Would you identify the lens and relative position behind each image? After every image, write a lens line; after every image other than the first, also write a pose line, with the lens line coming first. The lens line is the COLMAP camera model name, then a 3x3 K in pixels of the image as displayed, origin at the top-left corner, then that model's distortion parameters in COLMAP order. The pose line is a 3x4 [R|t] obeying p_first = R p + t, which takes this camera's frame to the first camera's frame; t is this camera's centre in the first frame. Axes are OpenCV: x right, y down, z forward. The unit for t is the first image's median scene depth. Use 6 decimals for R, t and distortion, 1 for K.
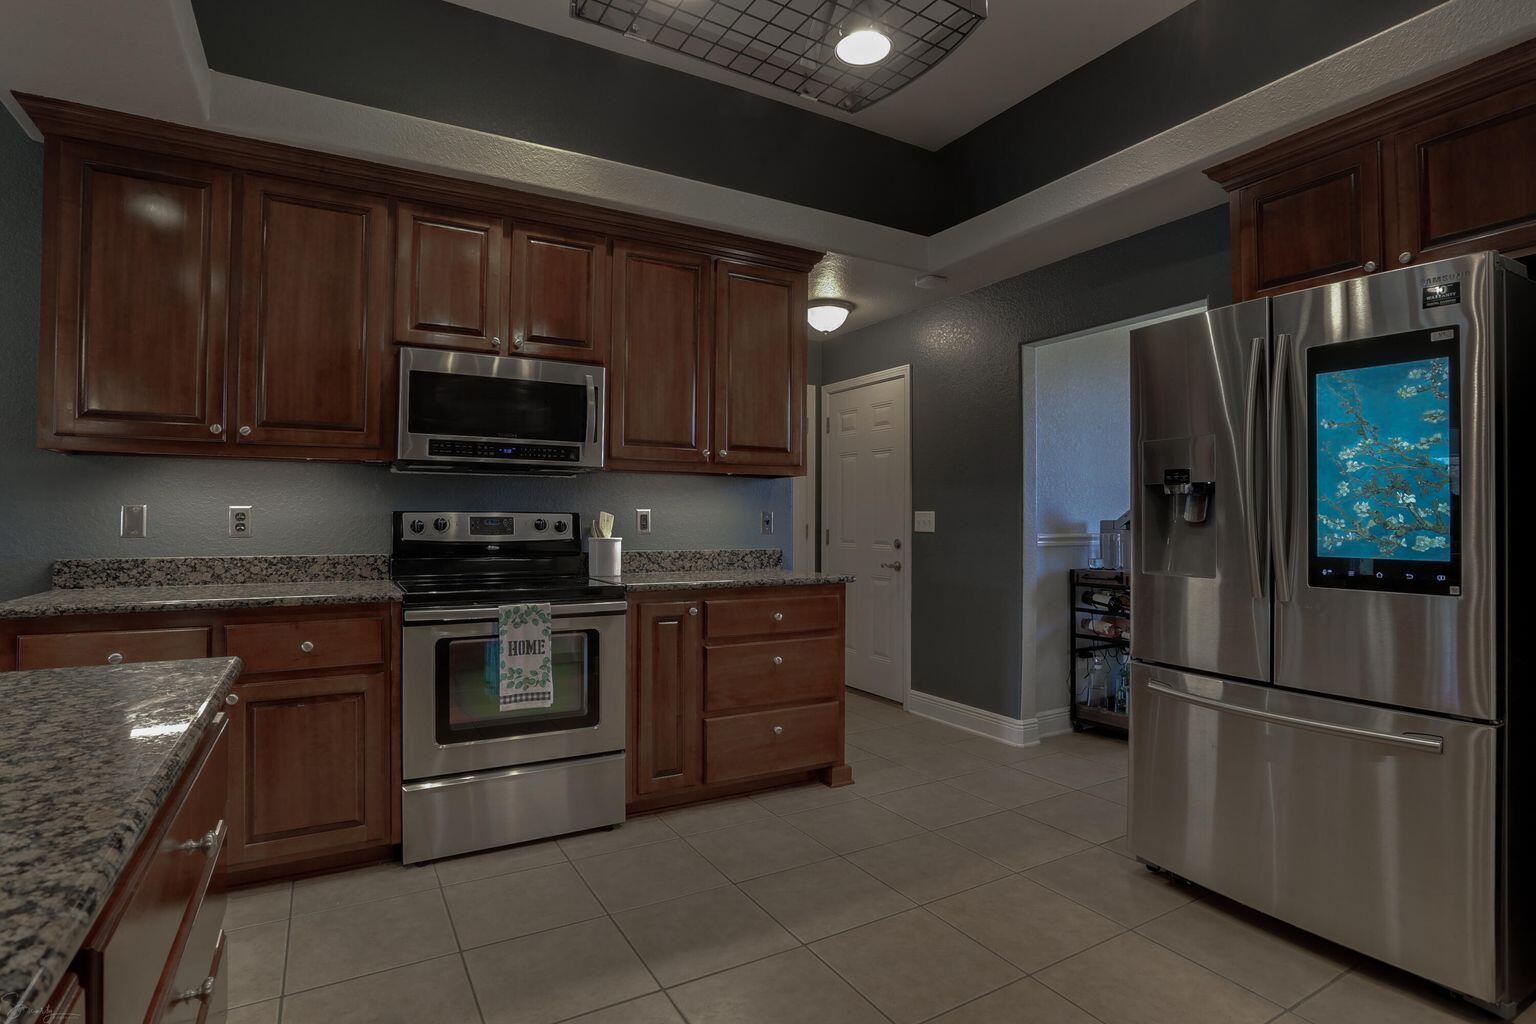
lens RADIAL K [[751.7, 0, 746.6], [0, 751.7, 512.2], [0, 0, 1]] dist [-0.072579, 0.040442]
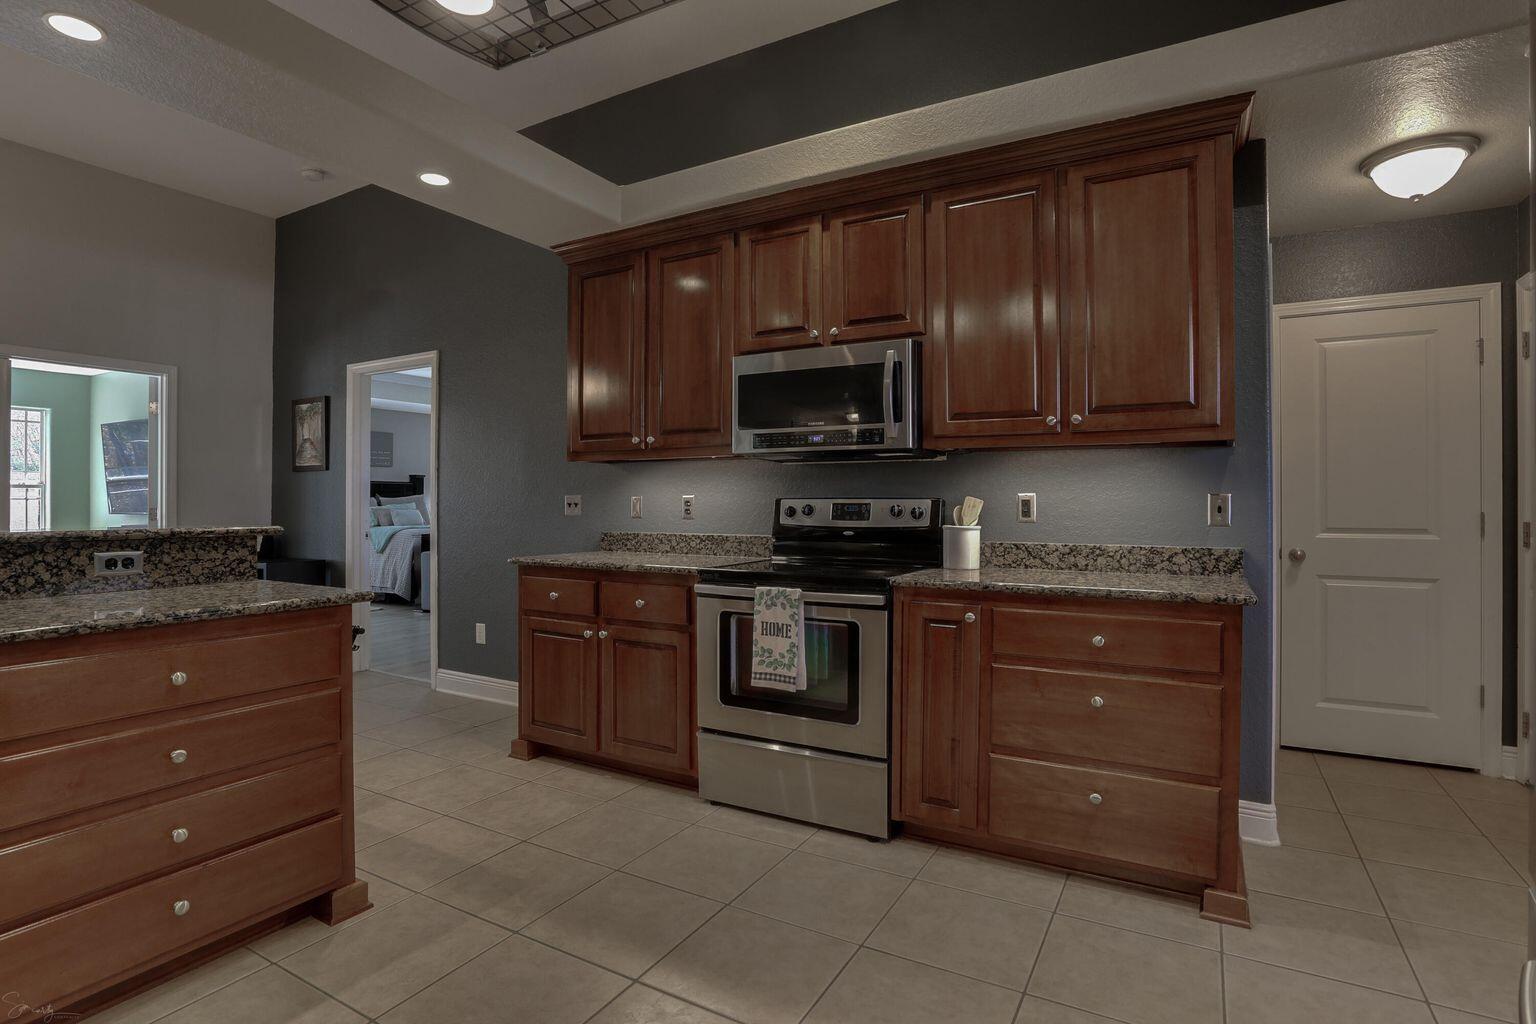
lens RADIAL K [[772.2, 0, 772.6], [0, 772.2, 496.8], [0, 0, 1]] dist [-0.068871, 0.029815]
pose [[0.527886, -0.007532, -0.849282, 0.521329], [0.010503, 0.999942, -0.002339, -0.000596], [0.849250, -0.007685, 0.527934, 0.367074]]
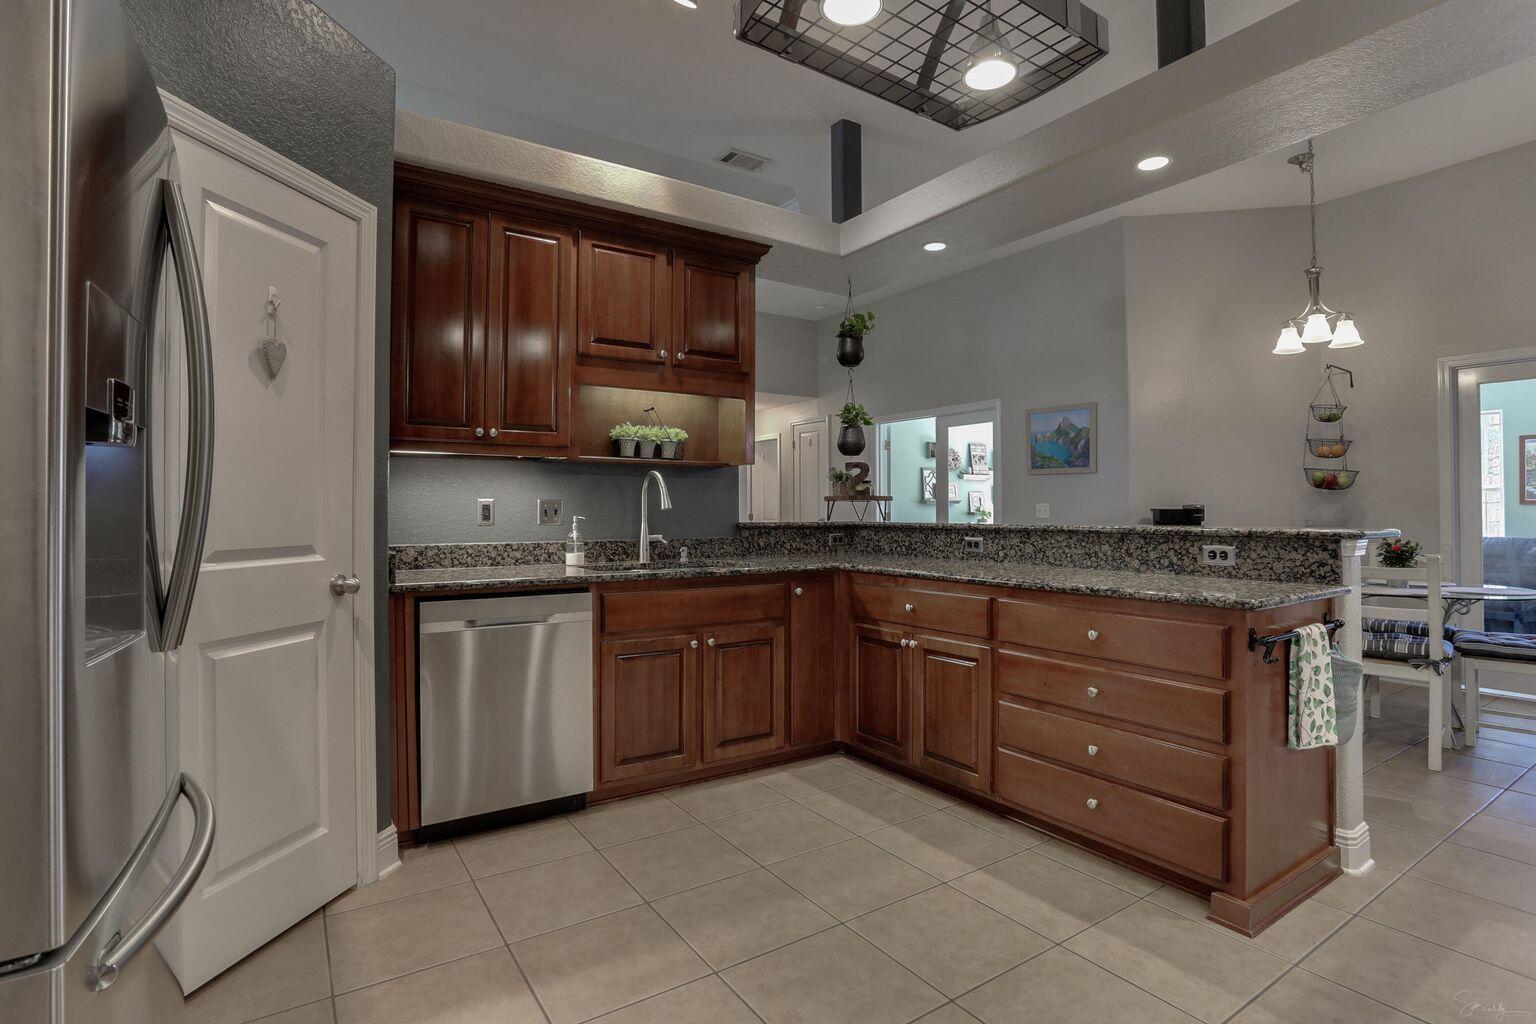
lens RADIAL K [[751.7, 0, 746.6], [0, 751.7, 512.2], [0, 0, 1]] dist [-0.072579, 0.040442]
pose [[-0.996959, 0.000719, -0.077922, 0.170775], [0.001439, 0.999957, -0.009186, 0.012686], [0.077912, -0.009270, -0.996917, 1.112804]]
